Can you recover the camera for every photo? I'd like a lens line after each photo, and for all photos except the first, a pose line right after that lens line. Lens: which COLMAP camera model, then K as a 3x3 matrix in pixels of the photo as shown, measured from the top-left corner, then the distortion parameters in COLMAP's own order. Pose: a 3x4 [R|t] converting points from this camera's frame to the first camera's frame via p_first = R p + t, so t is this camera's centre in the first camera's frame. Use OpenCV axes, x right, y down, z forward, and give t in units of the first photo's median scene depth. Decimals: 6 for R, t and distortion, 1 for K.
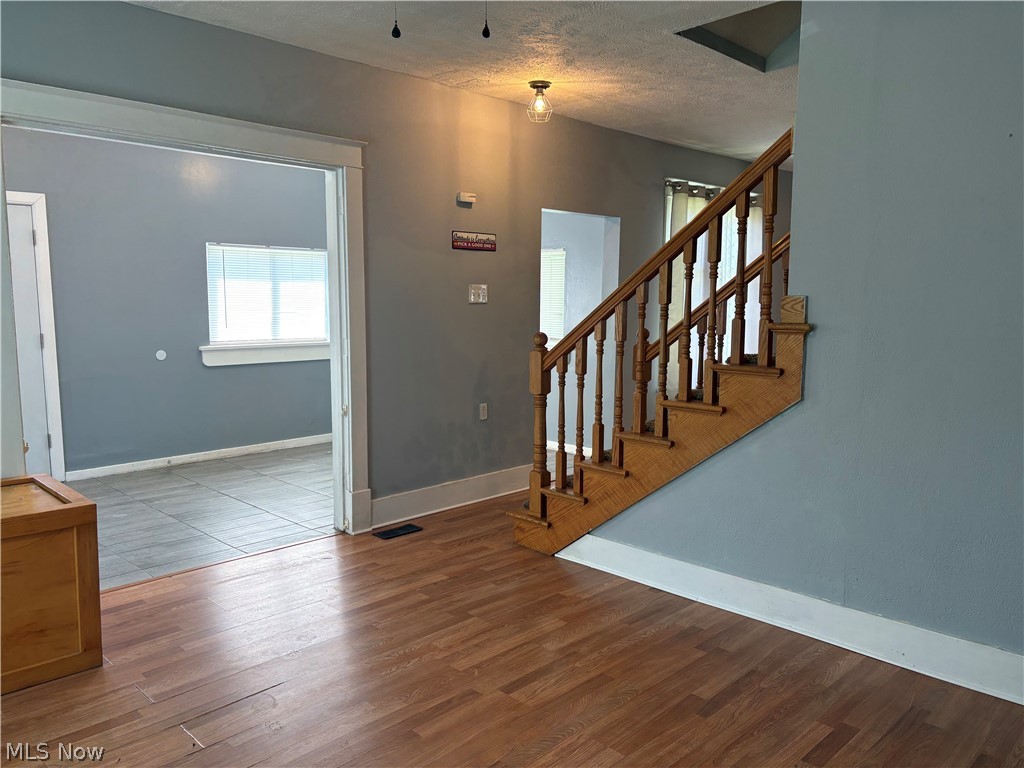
lens RADIAL K [[776.1, 0, 508.5], [0, 776.1, 387.2], [0, 0, 1]] dist [0.066677, -0.069605]
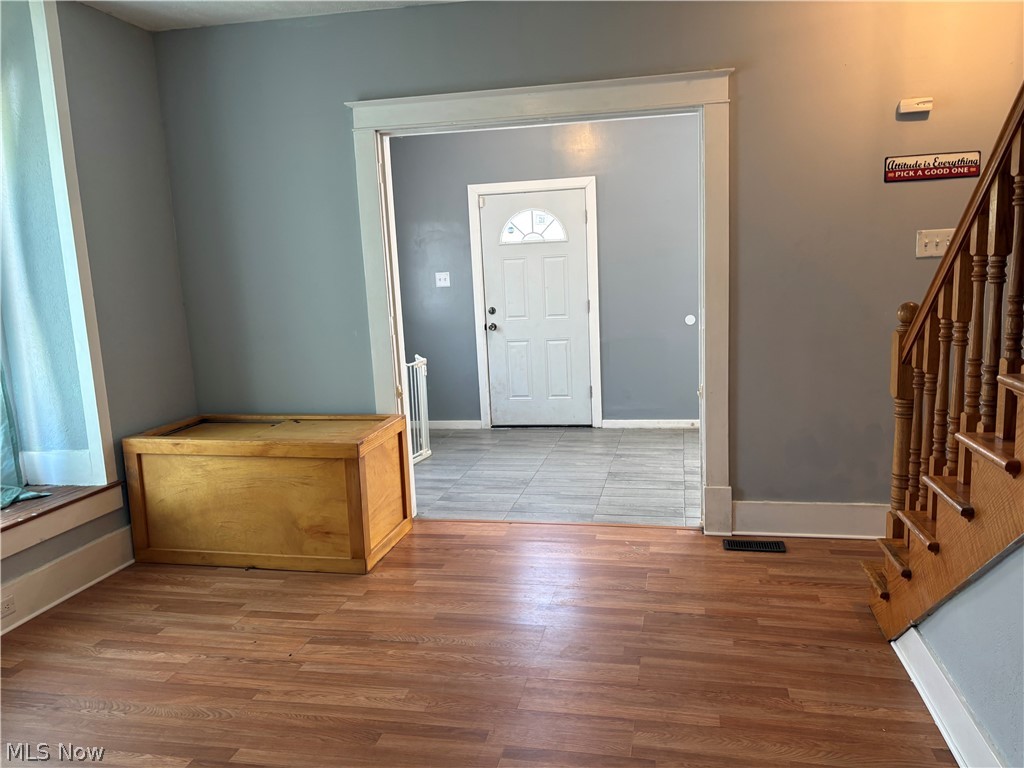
lens RADIAL K [[776.1, 0, 511.8], [0, 776.1, 384.0], [0, 0, 1]] dist [0.066677, -0.069605]
pose [[0.540726, 0.096282, -0.835670, 0.449773], [-0.054138, 0.995352, 0.079650, -0.040235], [0.839455, 0.002173, 0.543425, 0.392260]]
